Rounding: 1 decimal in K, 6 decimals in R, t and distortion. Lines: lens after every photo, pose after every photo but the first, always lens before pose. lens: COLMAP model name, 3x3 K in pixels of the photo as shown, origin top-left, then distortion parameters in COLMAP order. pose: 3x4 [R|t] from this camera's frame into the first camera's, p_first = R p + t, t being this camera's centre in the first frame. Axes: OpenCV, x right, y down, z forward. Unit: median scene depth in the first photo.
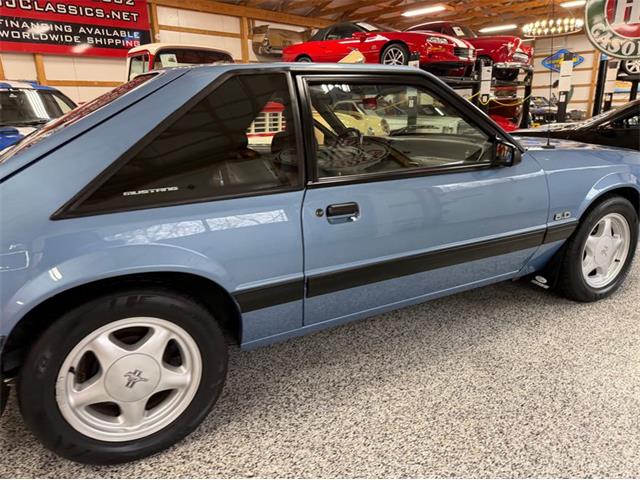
lens RADIAL K [[466.9, 0, 316.7], [0, 466.9, 244.0], [0, 0, 1]] dist [0.002209, -0.005792]
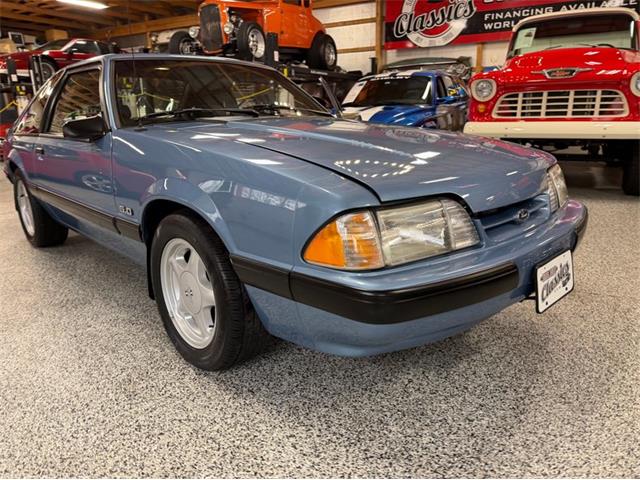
lens RADIAL K [[473.4, 0, 317.6], [0, 473.4, 231.0], [0, 0, 1]] dist [0.005850, -0.009239]
pose [[0.245508, 0.256804, -0.934761, 0.457777], [-0.250115, 0.948405, 0.194862, -0.089482], [0.936573, 0.185957, 0.297072, 0.341471]]
